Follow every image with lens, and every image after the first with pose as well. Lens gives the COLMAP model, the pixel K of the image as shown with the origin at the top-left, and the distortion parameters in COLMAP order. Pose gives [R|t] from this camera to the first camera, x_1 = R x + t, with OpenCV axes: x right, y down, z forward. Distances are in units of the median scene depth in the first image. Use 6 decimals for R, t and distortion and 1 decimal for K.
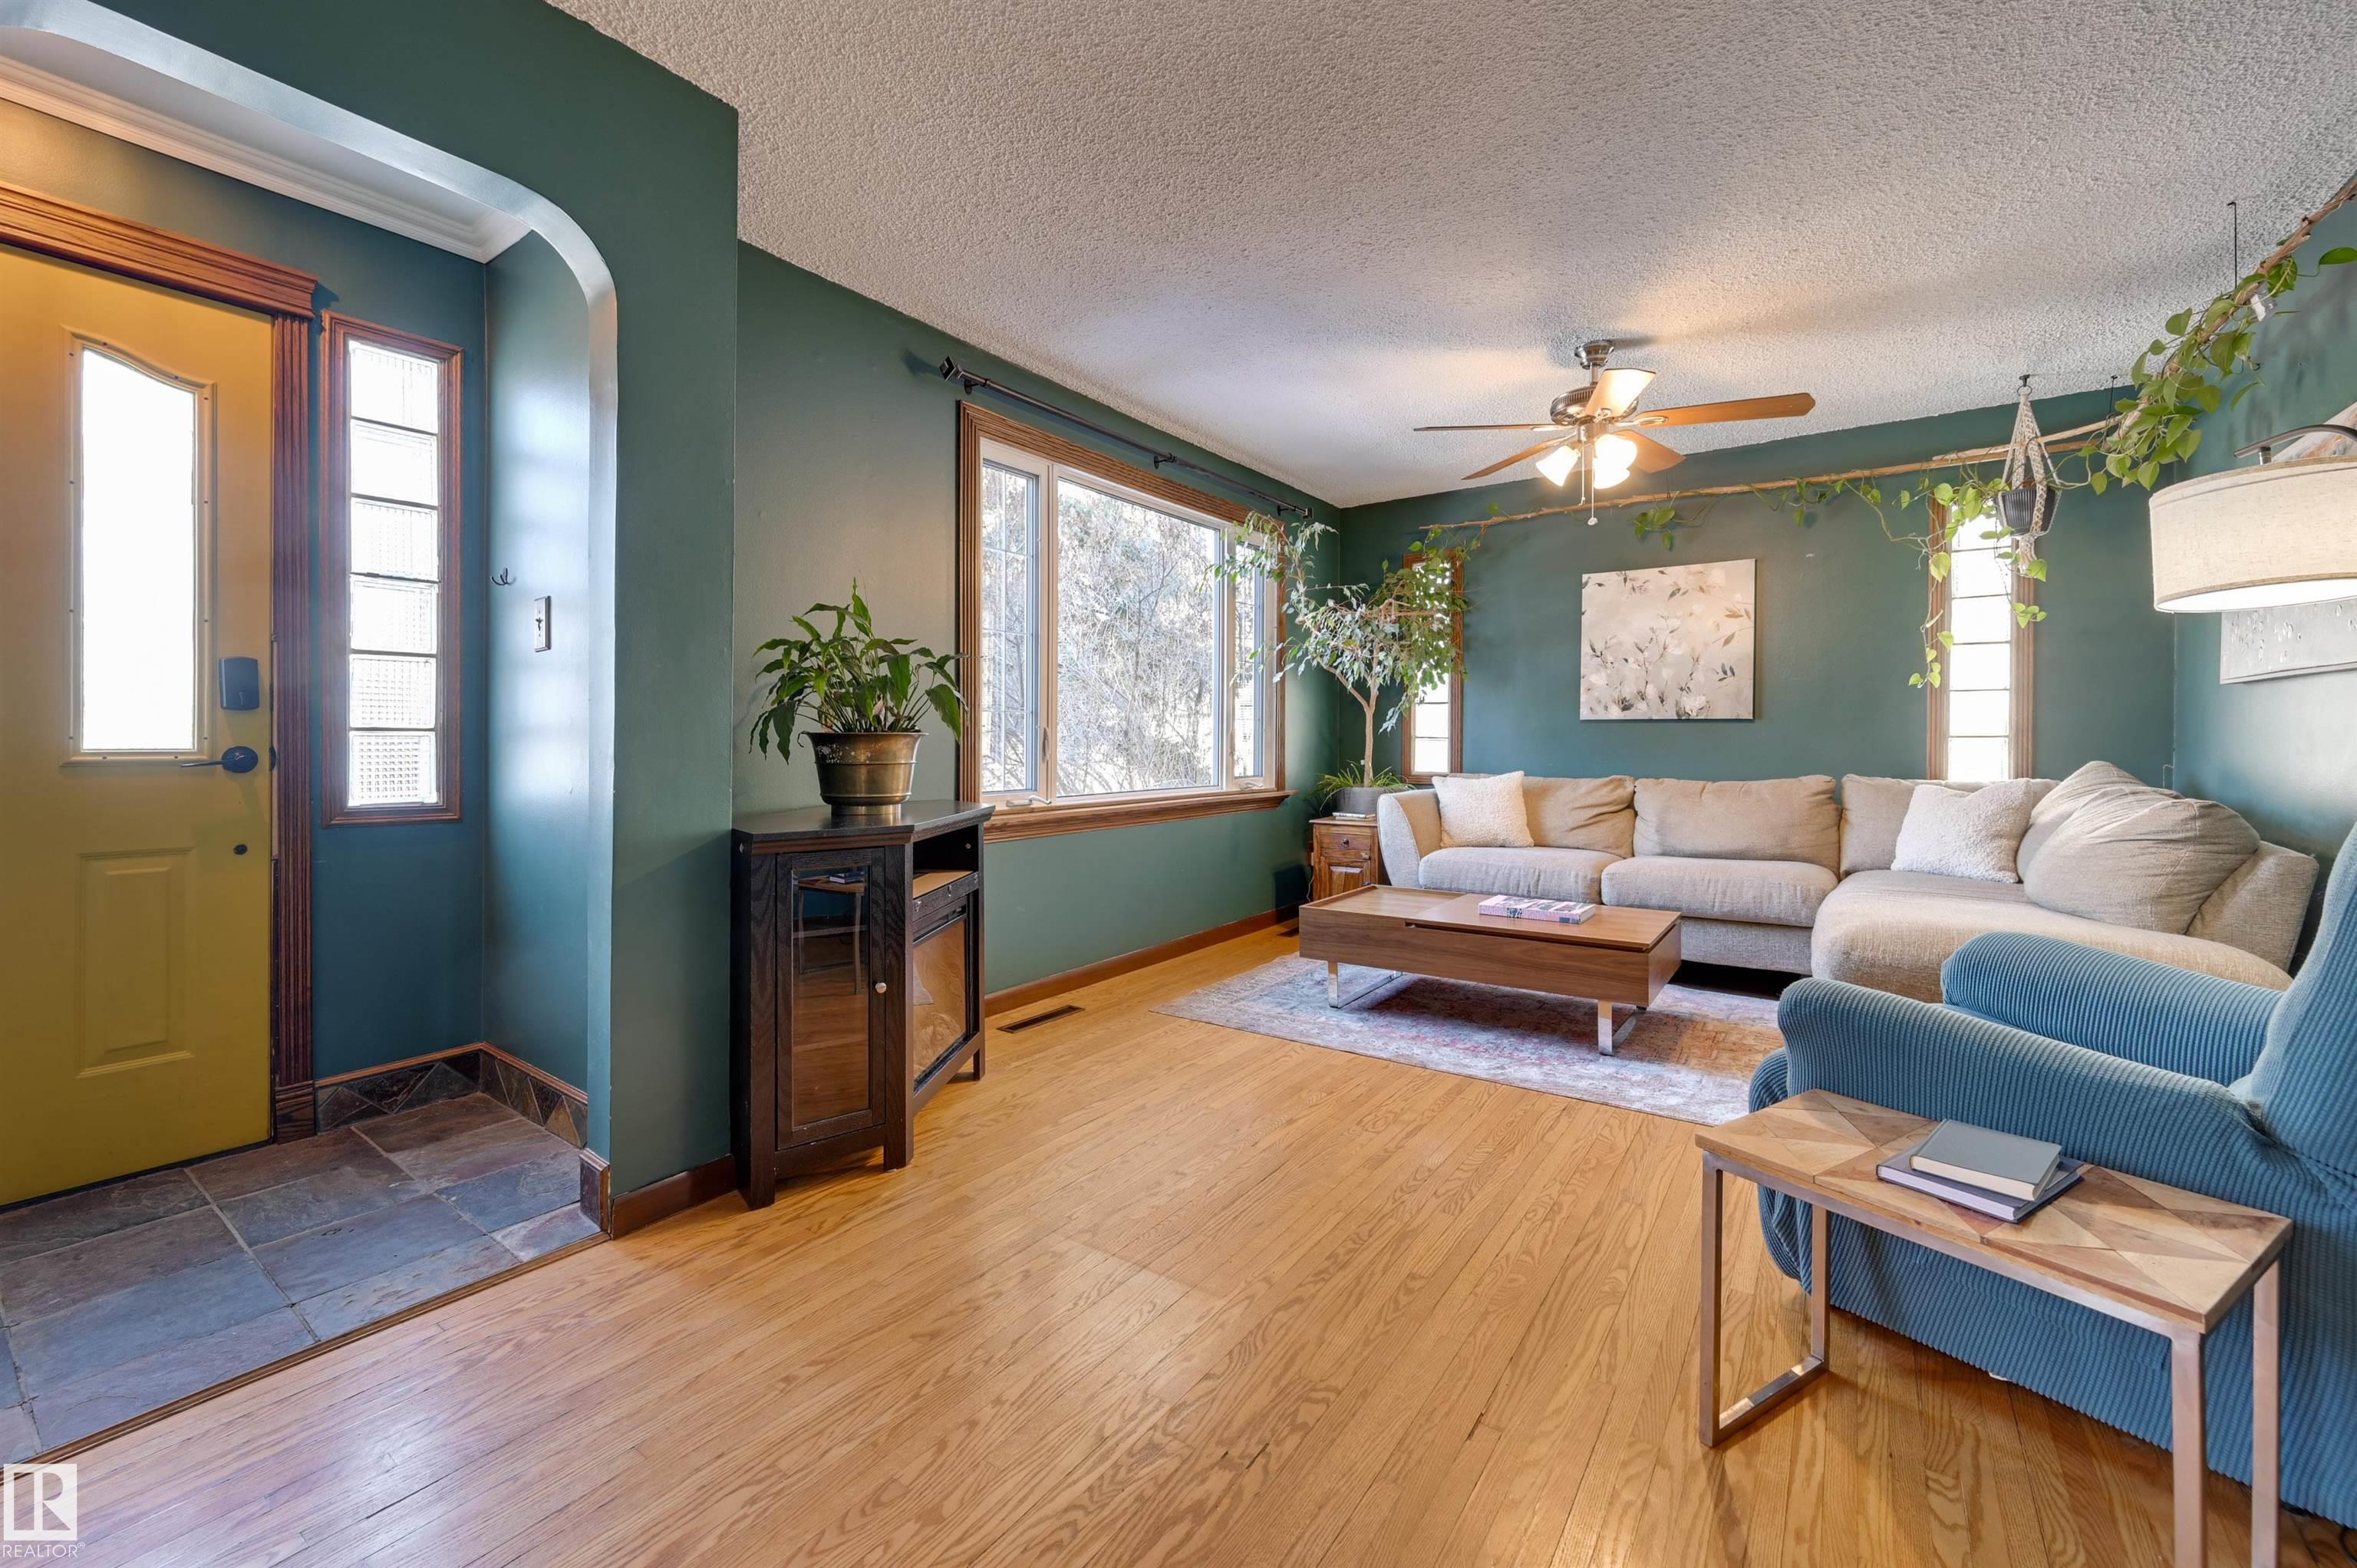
lens RADIAL K [[954.5, 0, 1155.8], [0, 954.5, 750.2], [0, 0, 1]] dist [-0.001954, 0.000223]
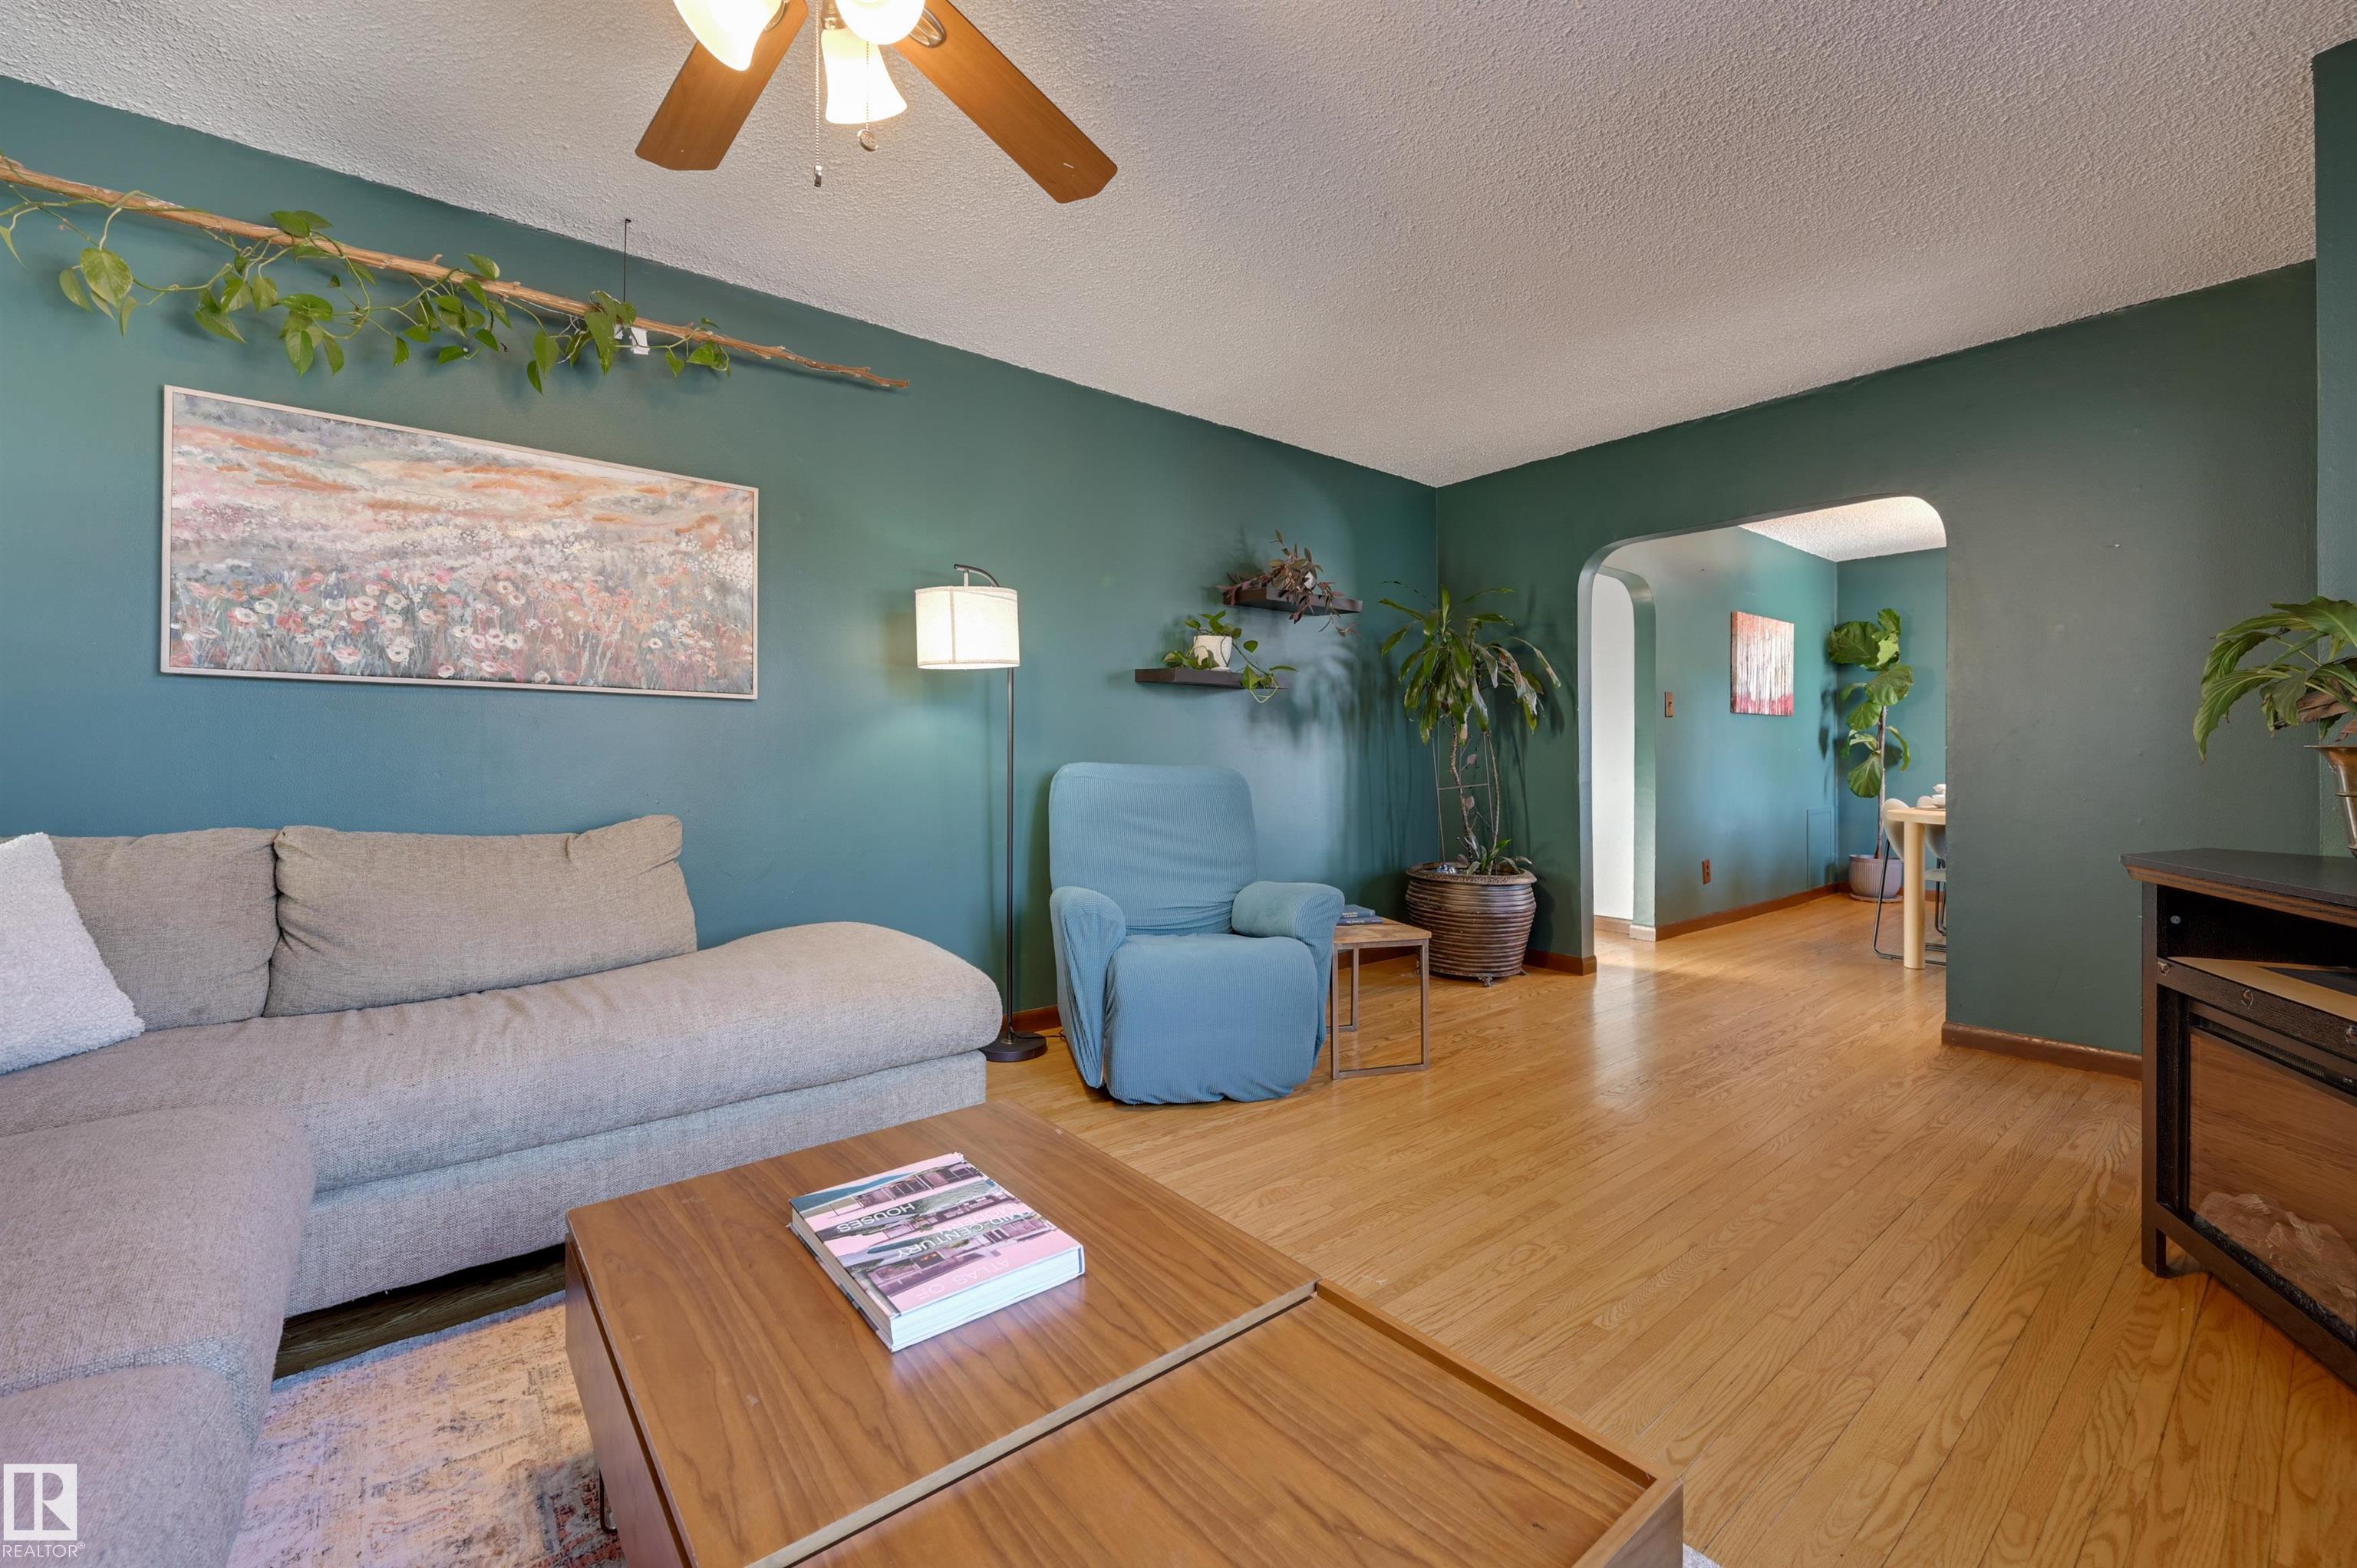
lens RADIAL K [[954.5, 0, 1187.8], [0, 954.5, 750.3], [0, 0, 1]] dist [-0.001954, 0.000223]
pose [[-0.966384, 0.000124, 0.257102, 0.203382], [0.001423, 0.999987, 0.004867, -0.013339], [-0.257098, 0.005069, -0.966372, 1.235658]]
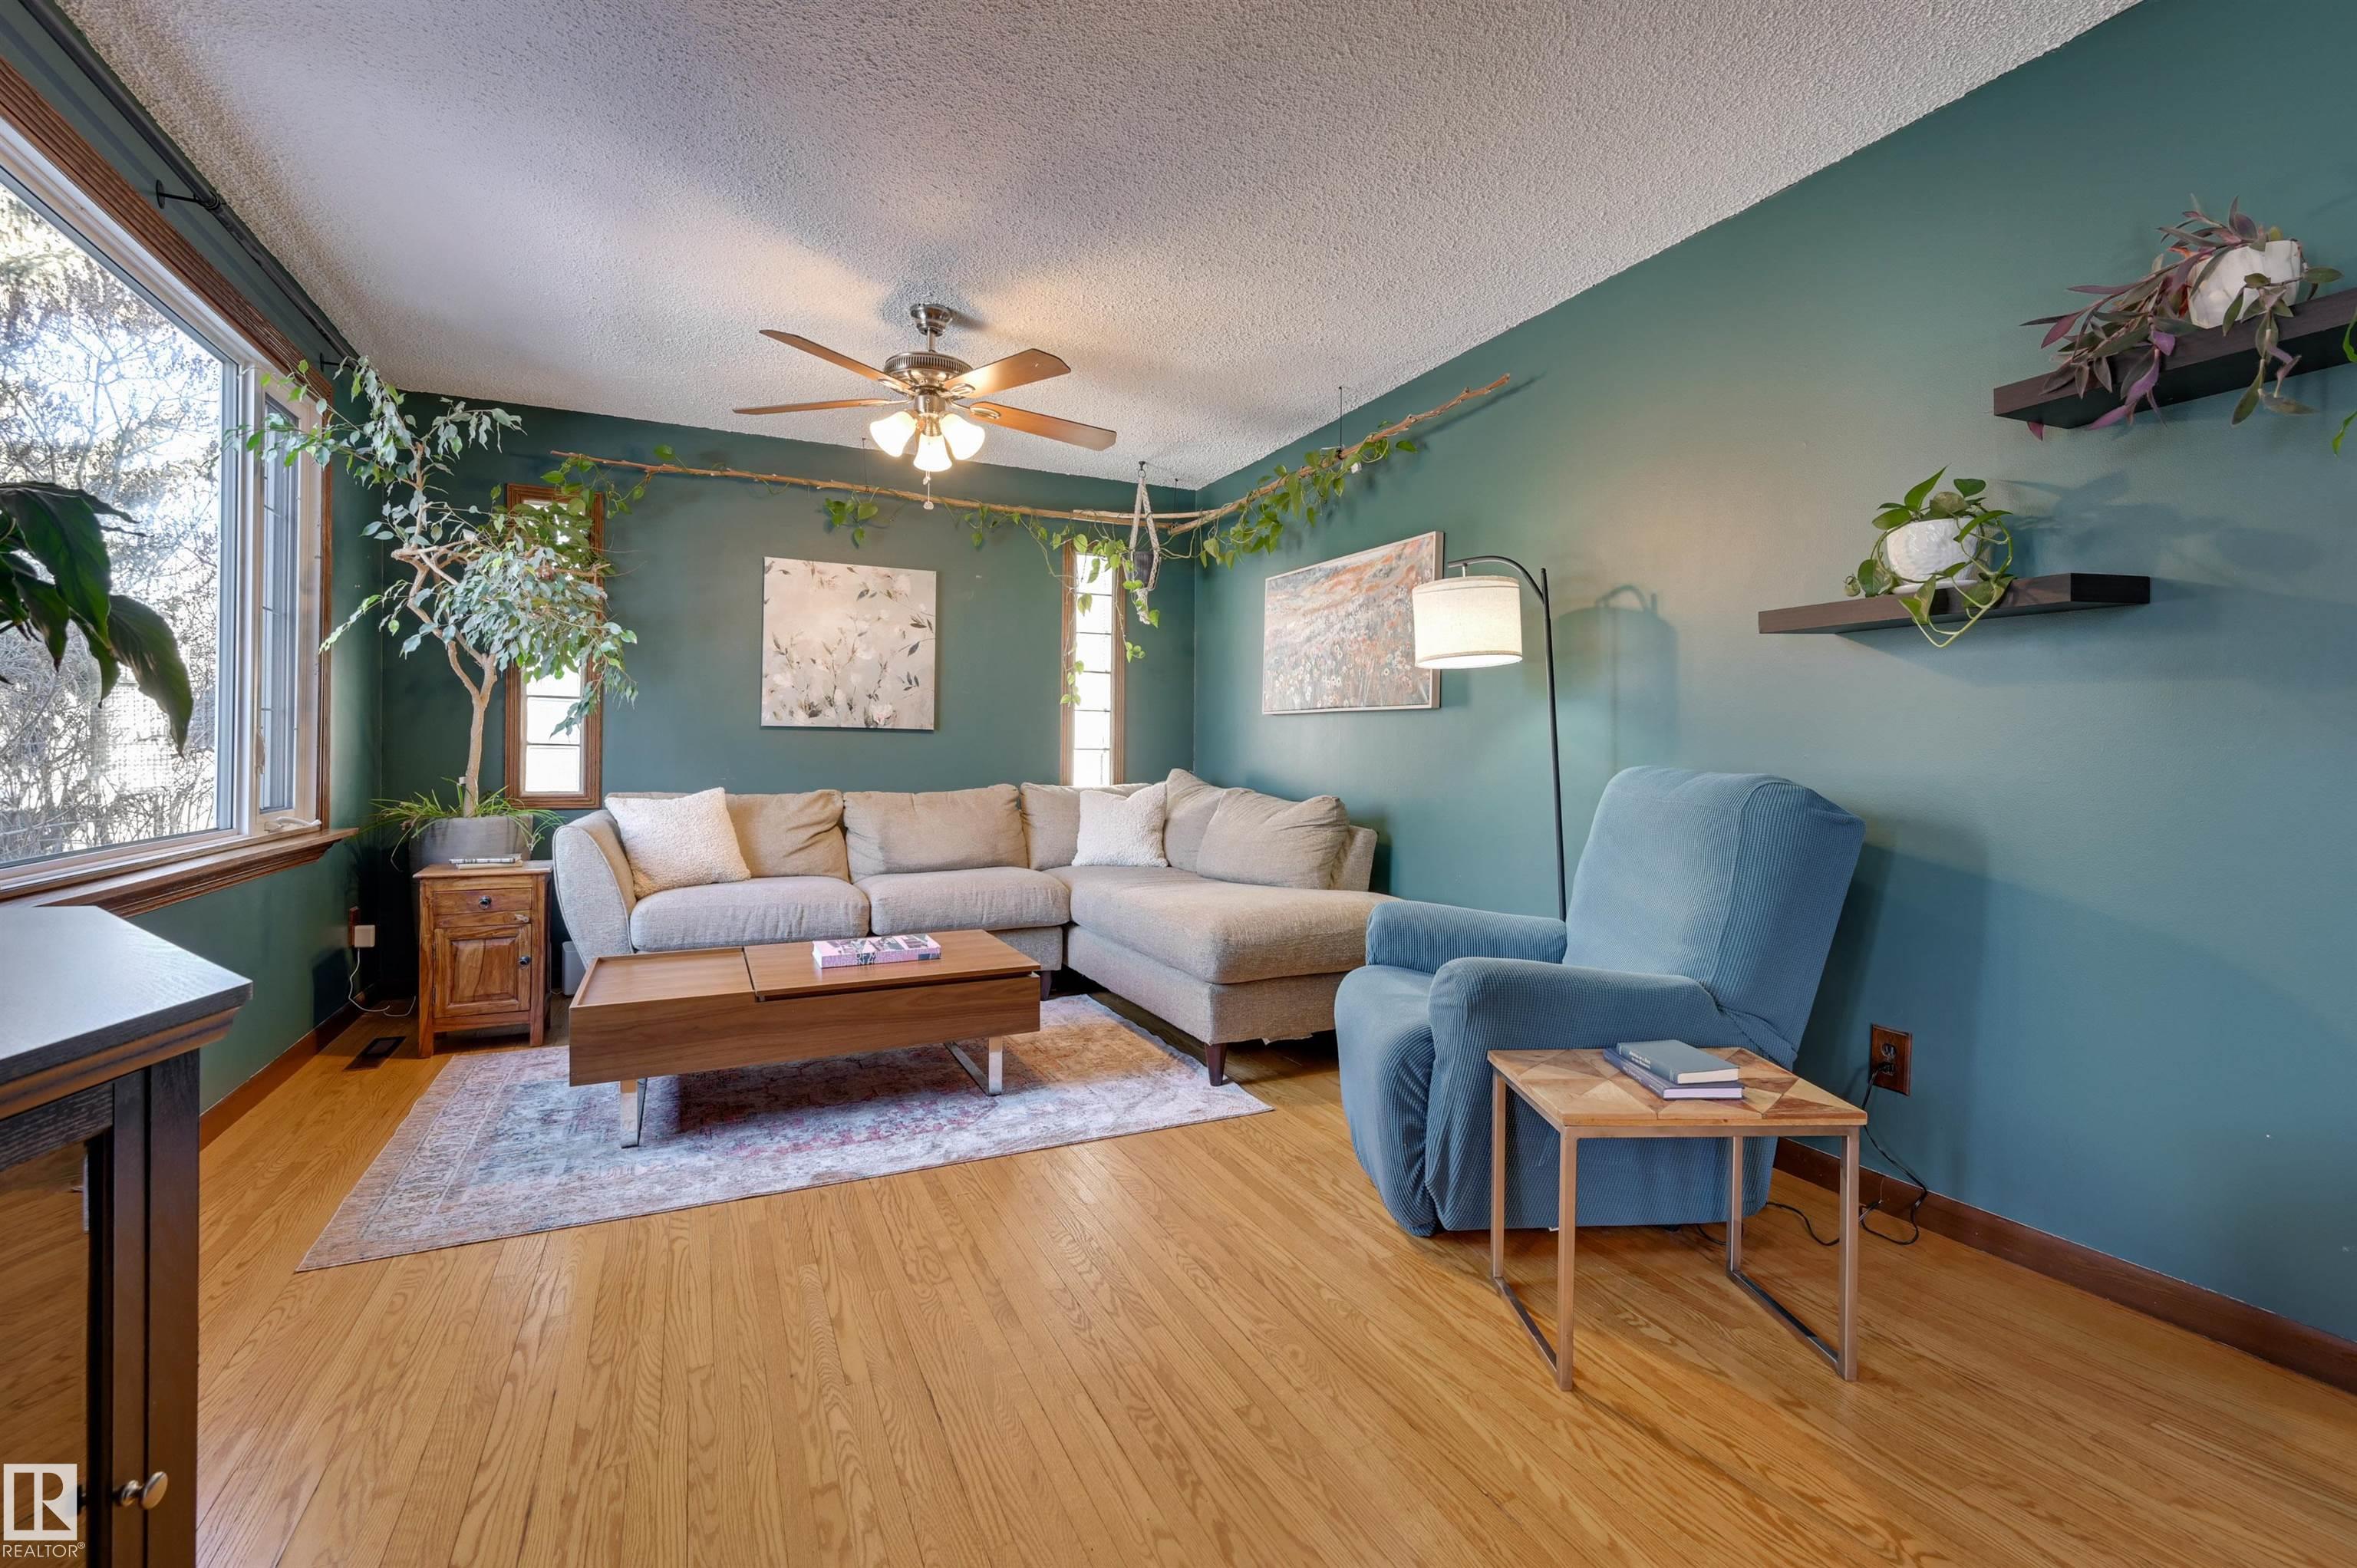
lens RADIAL K [[1031.3, 0, 1183.0], [0, 1031.3, 761.5], [0, 0, 1]] dist [0.000435, -0.000743]
pose [[0.476875, -0.003738, 0.878963, -0.257113], [0.000940, 0.999993, 0.003742, -0.003700], [-0.878971, -0.000958, 0.476875, 0.304795]]
